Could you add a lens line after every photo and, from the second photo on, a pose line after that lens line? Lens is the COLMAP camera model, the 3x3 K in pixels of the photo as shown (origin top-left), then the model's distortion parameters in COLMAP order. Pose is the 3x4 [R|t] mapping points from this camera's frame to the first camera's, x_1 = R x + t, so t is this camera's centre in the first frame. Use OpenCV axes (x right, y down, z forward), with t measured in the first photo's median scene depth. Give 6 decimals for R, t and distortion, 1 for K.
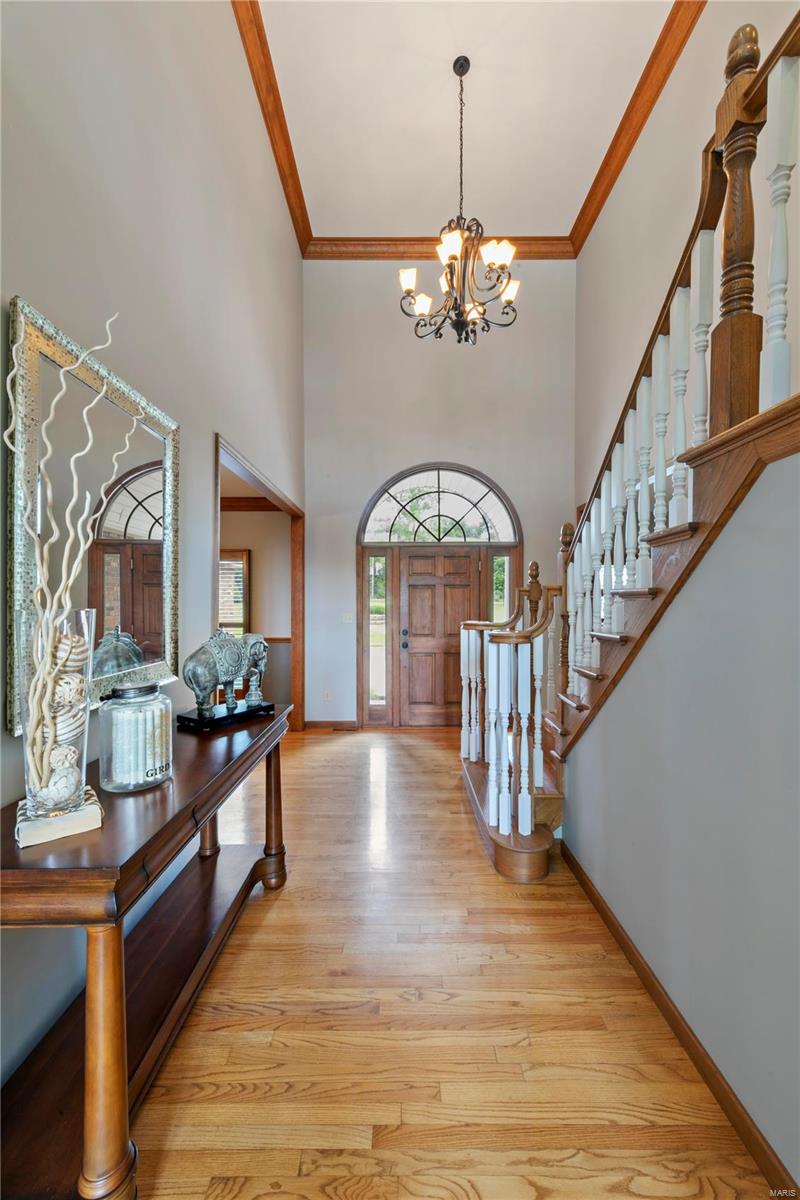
lens RADIAL K [[475.6, 0, 400.0], [0, 475.6, 604.3], [0, 0, 1]] dist [0.011140, -0.000037]
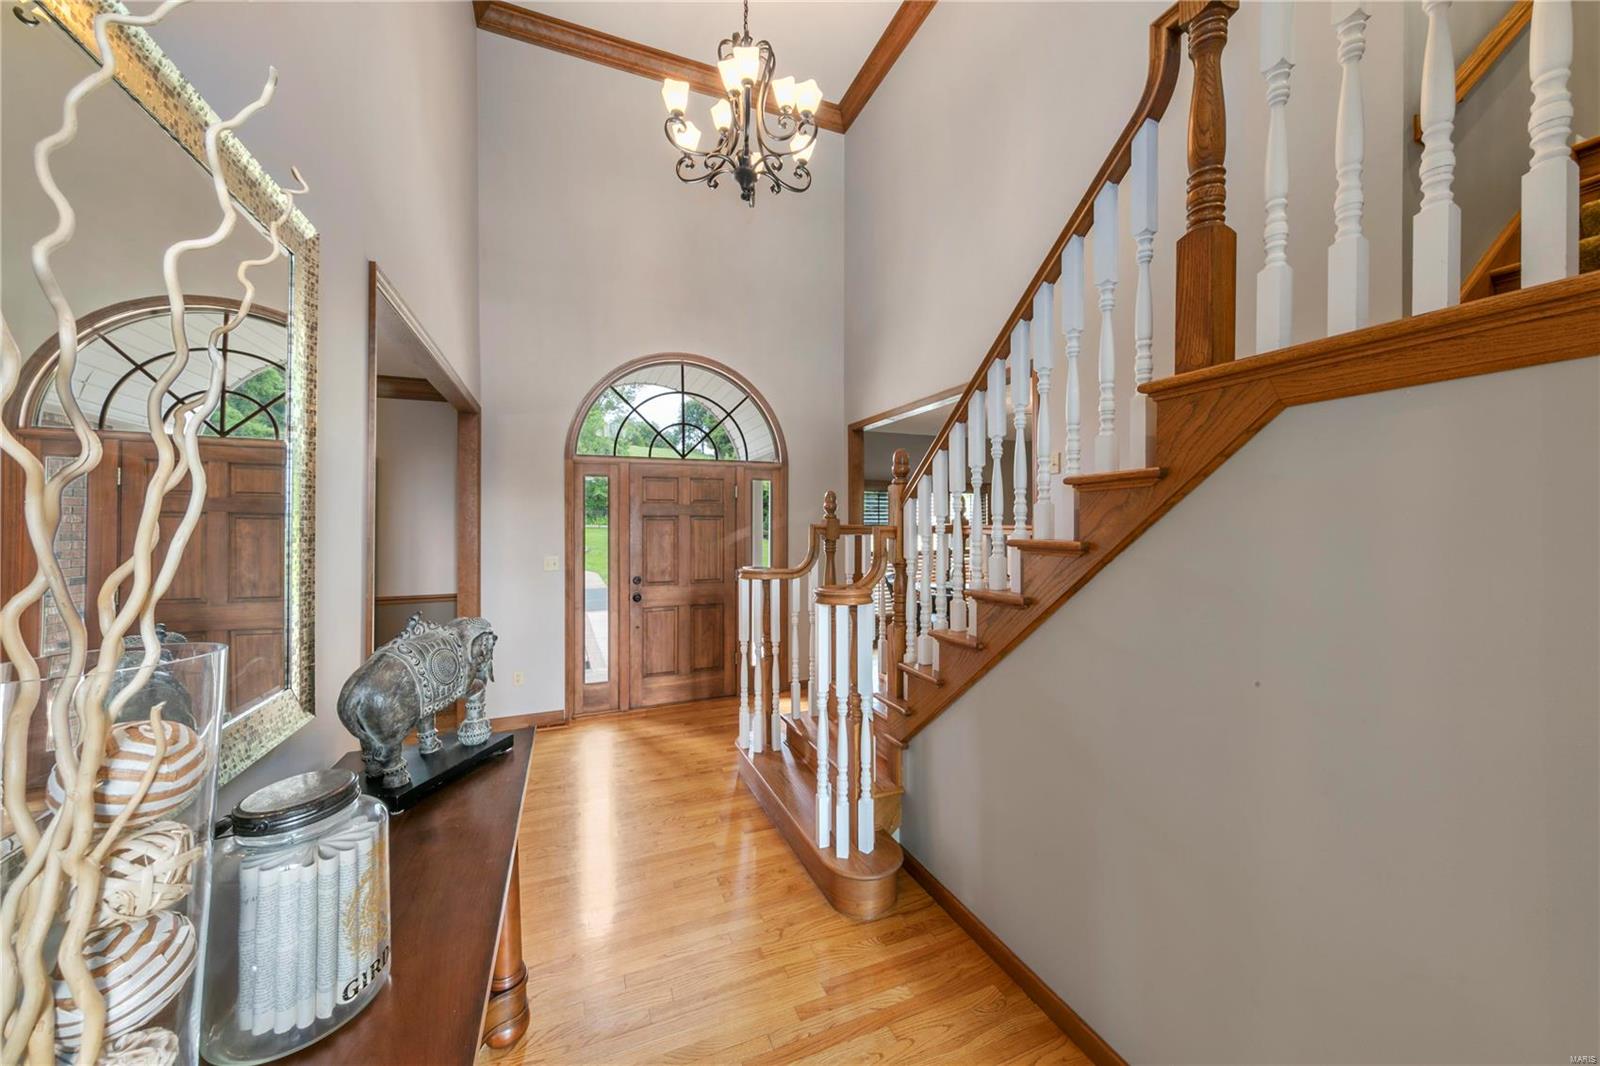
lens RADIAL K [[569.7, 0, 804.9], [0, 569.7, 524.6], [0, 0, 1]] dist [0.011175, -0.003347]
pose [[0.922833, -0.003971, 0.385179, -0.133386], [0.006888, 0.999957, -0.006193, -0.029108], [-0.385138, 0.008368, 0.922821, 0.133857]]
